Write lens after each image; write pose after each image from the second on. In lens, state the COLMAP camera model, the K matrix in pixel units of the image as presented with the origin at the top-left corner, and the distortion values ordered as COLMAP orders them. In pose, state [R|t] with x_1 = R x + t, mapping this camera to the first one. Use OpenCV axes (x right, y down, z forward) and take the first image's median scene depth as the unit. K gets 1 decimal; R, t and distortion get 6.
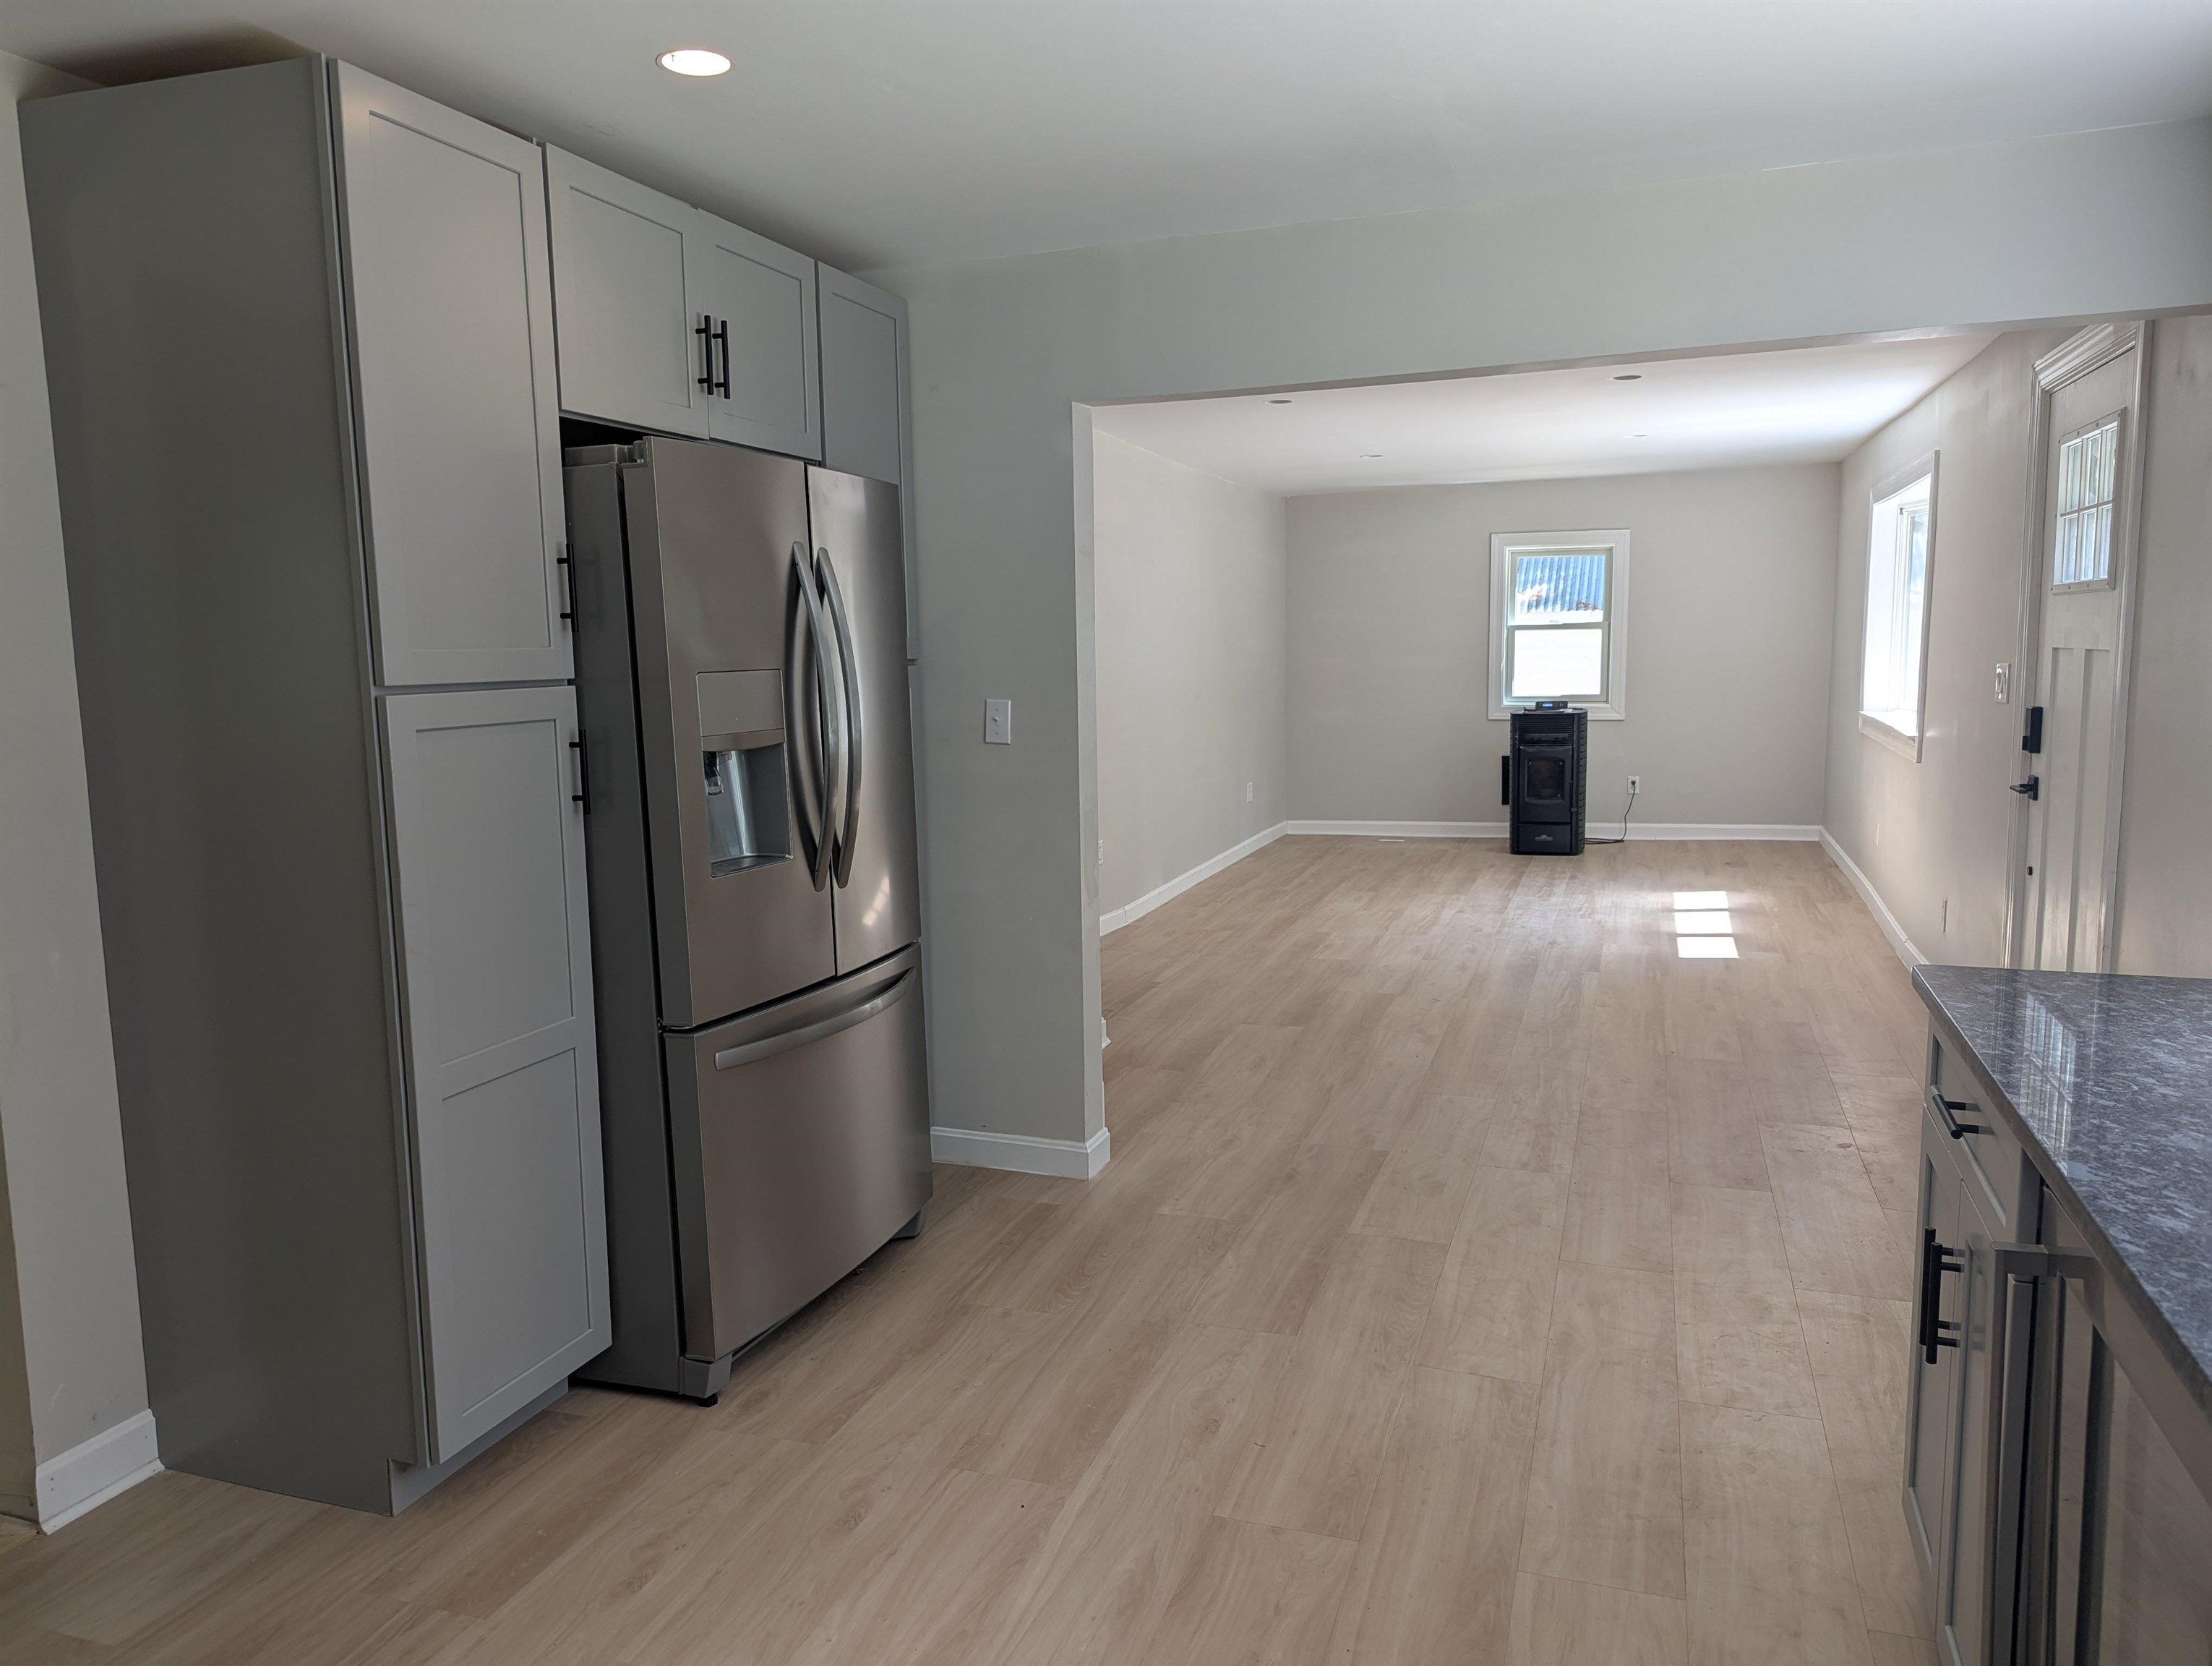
lens RADIAL K [[1530.8, 0, 1106.0], [0, 1530.8, 830.0], [0, 0, 1]] dist [0.054055, -0.046145]
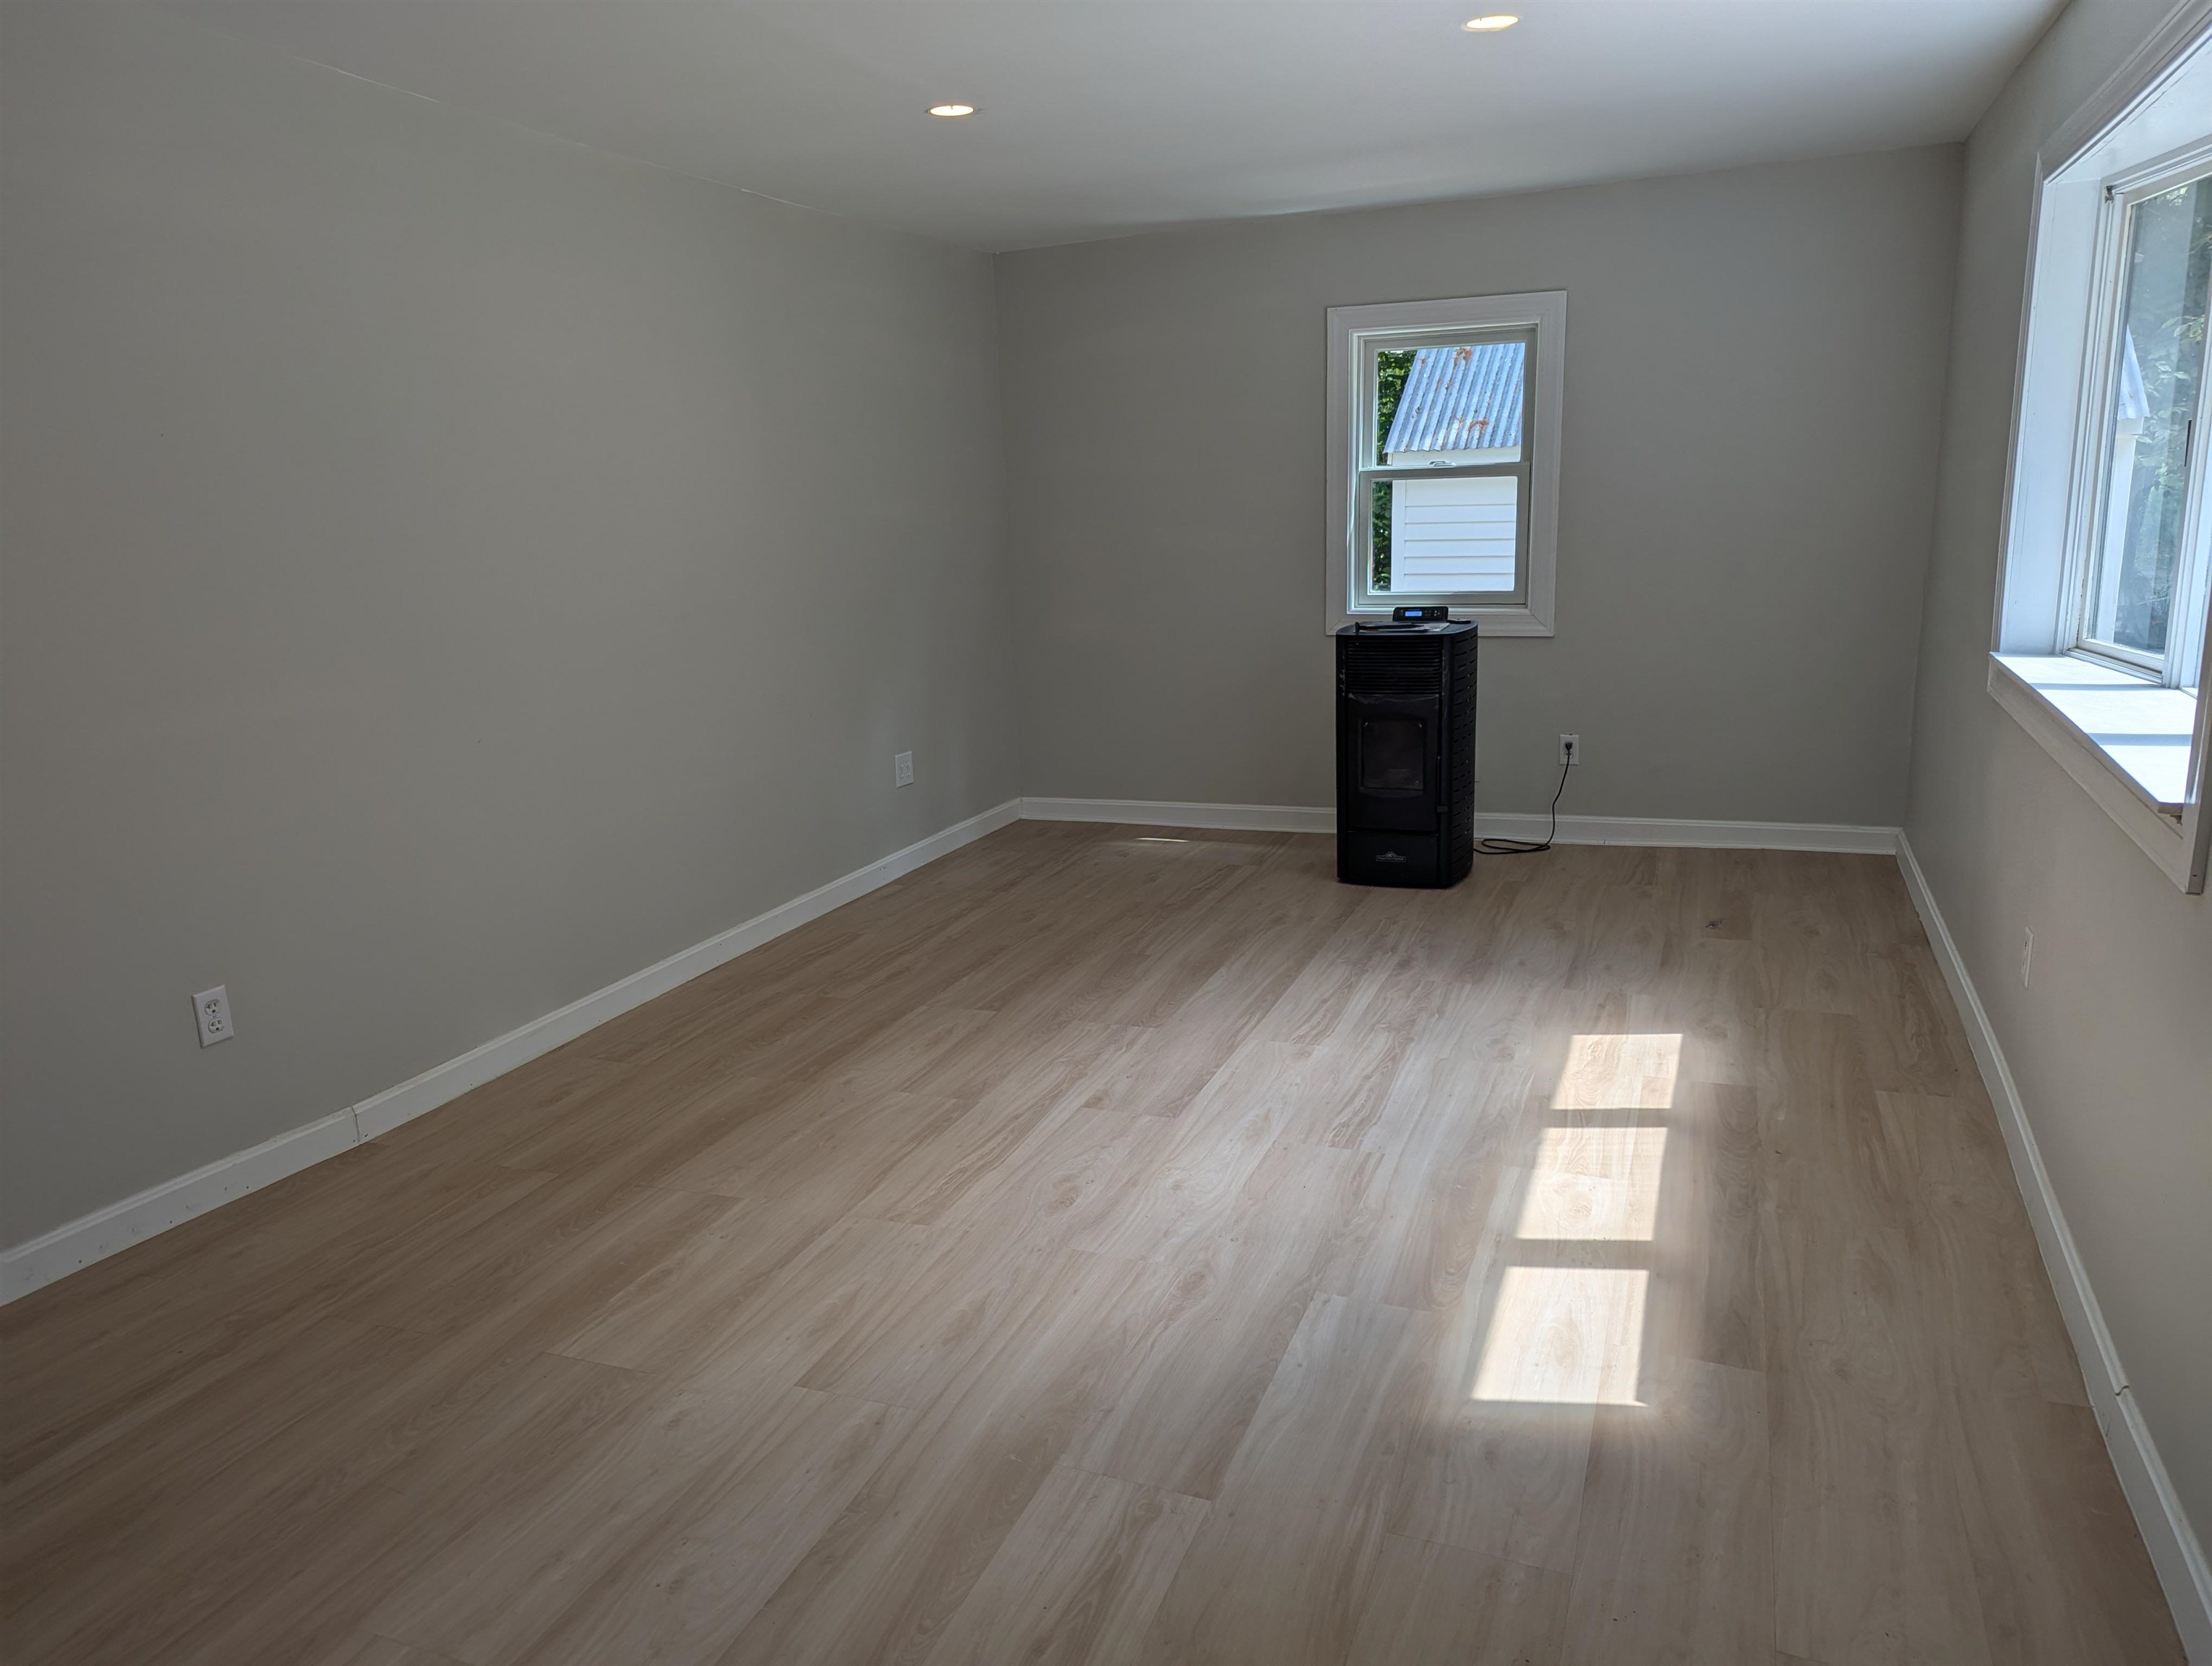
lens RADIAL K [[1546.6, 0, 1095.7], [0, 1546.6, 826.9], [0, 0, 1]] dist [0.095783, -0.105960]
pose [[0.999115, -0.004534, -0.041810, 0.195976], [0.008327, 0.995816, 0.090997, -0.056979], [0.041222, -0.091264, 0.994973, 0.421312]]
